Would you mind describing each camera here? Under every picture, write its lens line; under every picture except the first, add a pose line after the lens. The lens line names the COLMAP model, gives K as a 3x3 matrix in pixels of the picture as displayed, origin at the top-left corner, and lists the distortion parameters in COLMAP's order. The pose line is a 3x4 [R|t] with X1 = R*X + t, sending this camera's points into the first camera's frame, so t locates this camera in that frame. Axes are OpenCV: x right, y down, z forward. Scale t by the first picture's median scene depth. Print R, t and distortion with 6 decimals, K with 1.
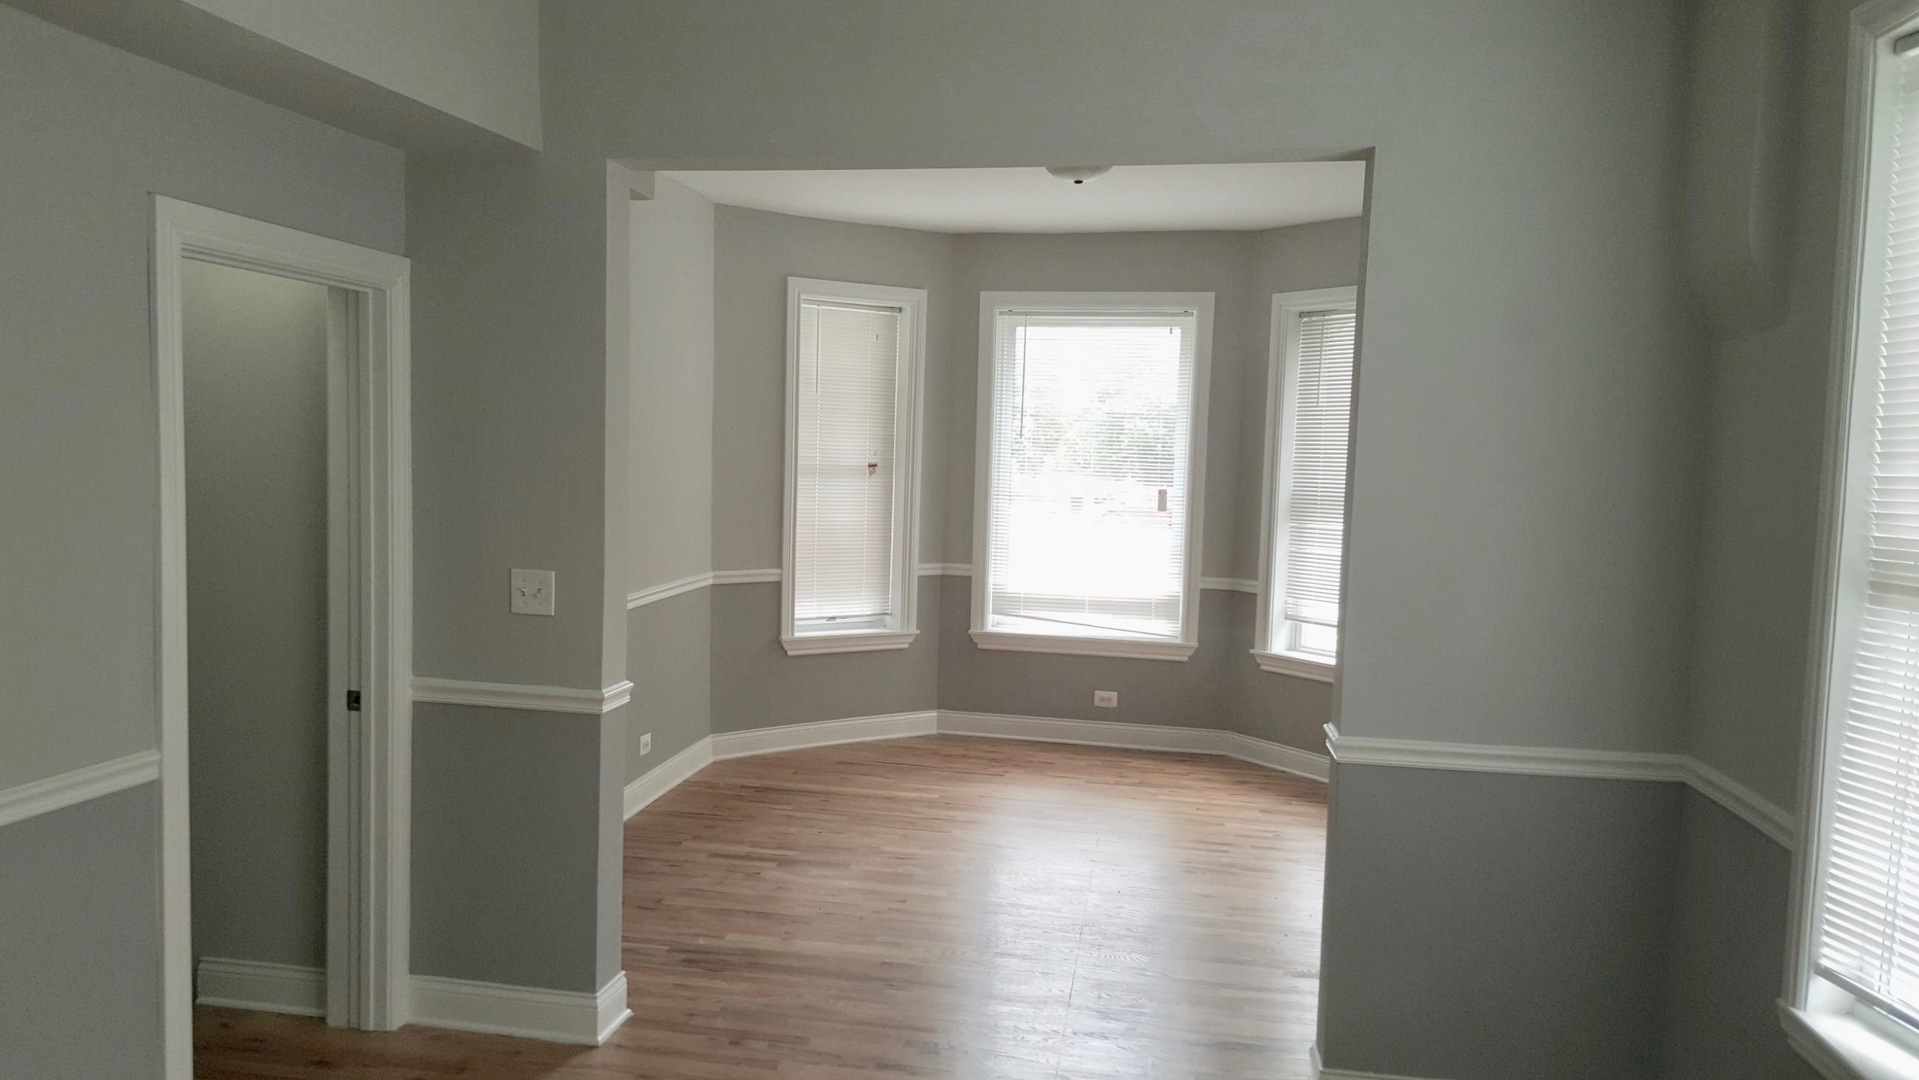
lens RADIAL K [[1399.4, 0, 959.5], [0, 1399.4, 540.0], [0, 0, 1]] dist [0.002524, 0.001323]
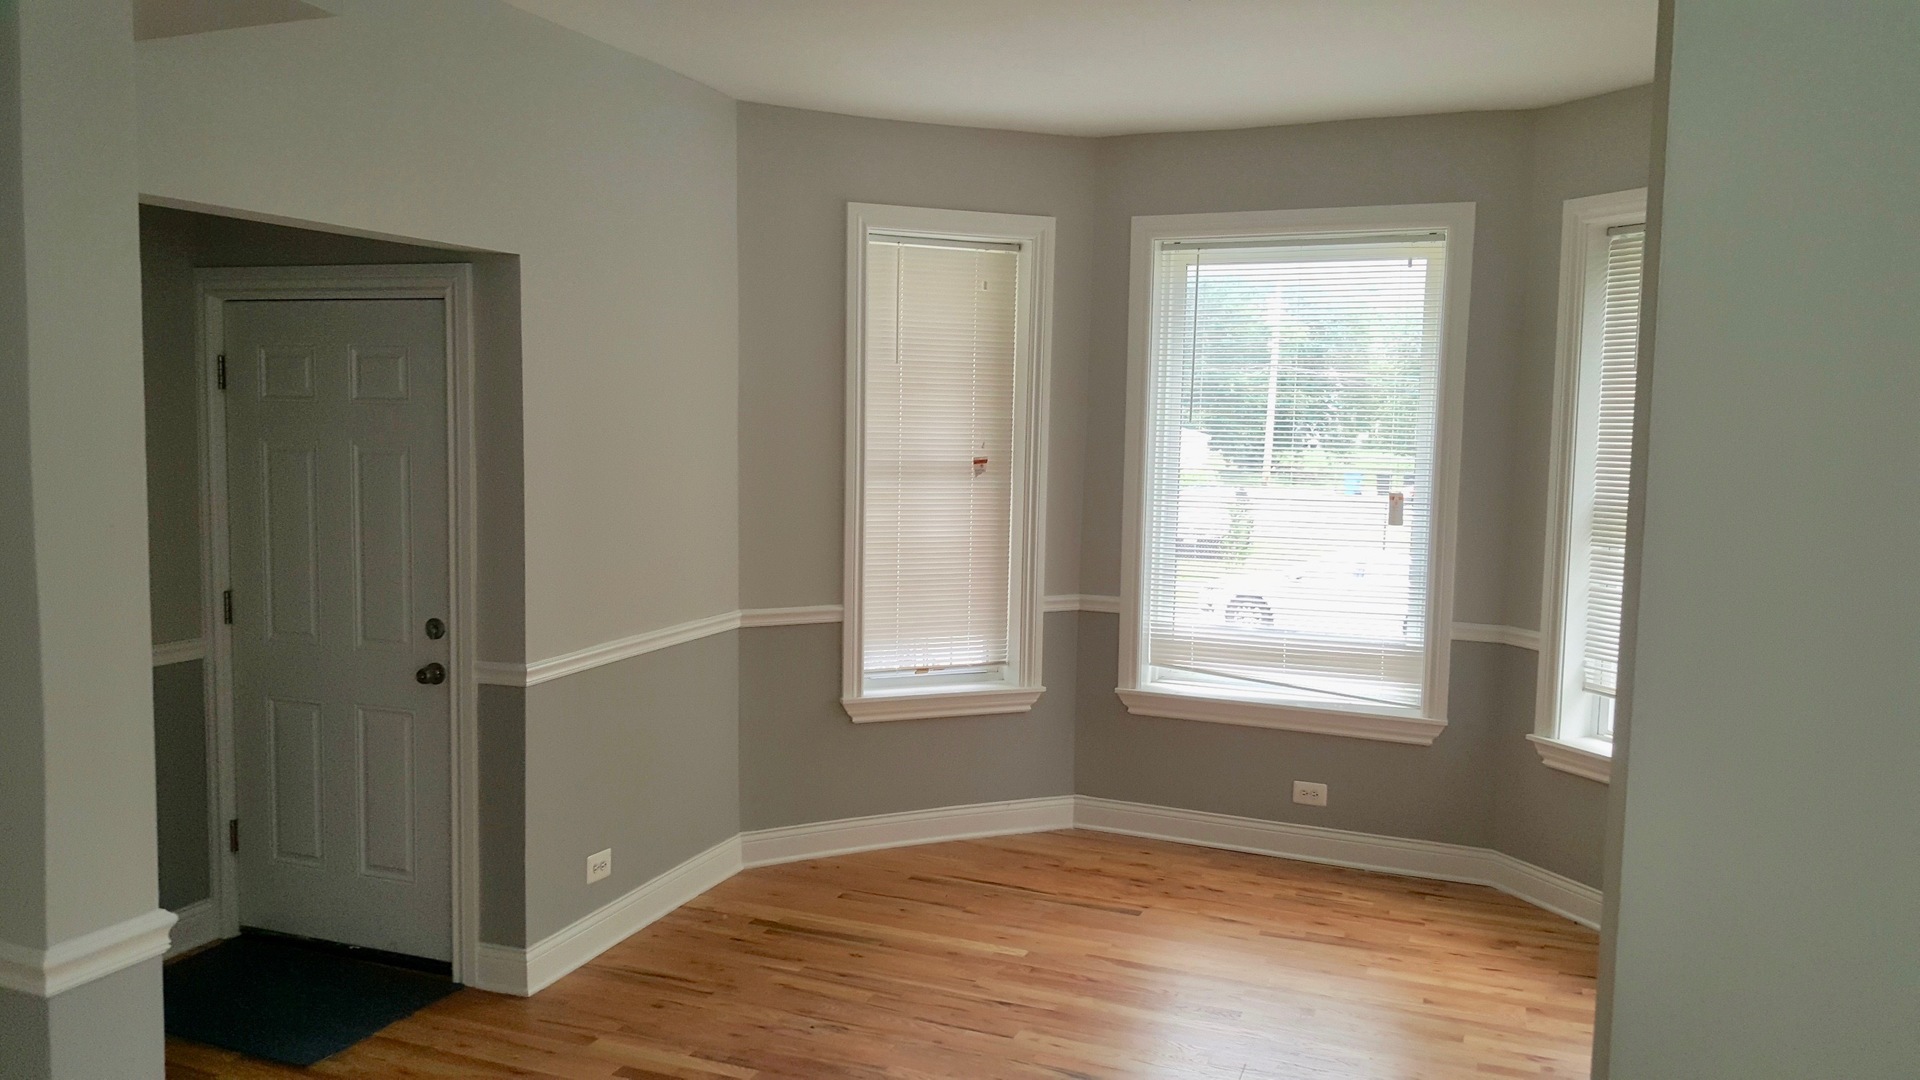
lens RADIAL K [[1443.5, 0, 960.6], [0, 1443.5, 521.5], [0, 0, 1]] dist [0.081398, -0.246539]
pose [[0.979629, 0.004023, -0.200776, 0.081140], [-0.003526, 0.999990, 0.002833, -0.024352], [0.200785, -0.002068, 0.979633, 0.264013]]
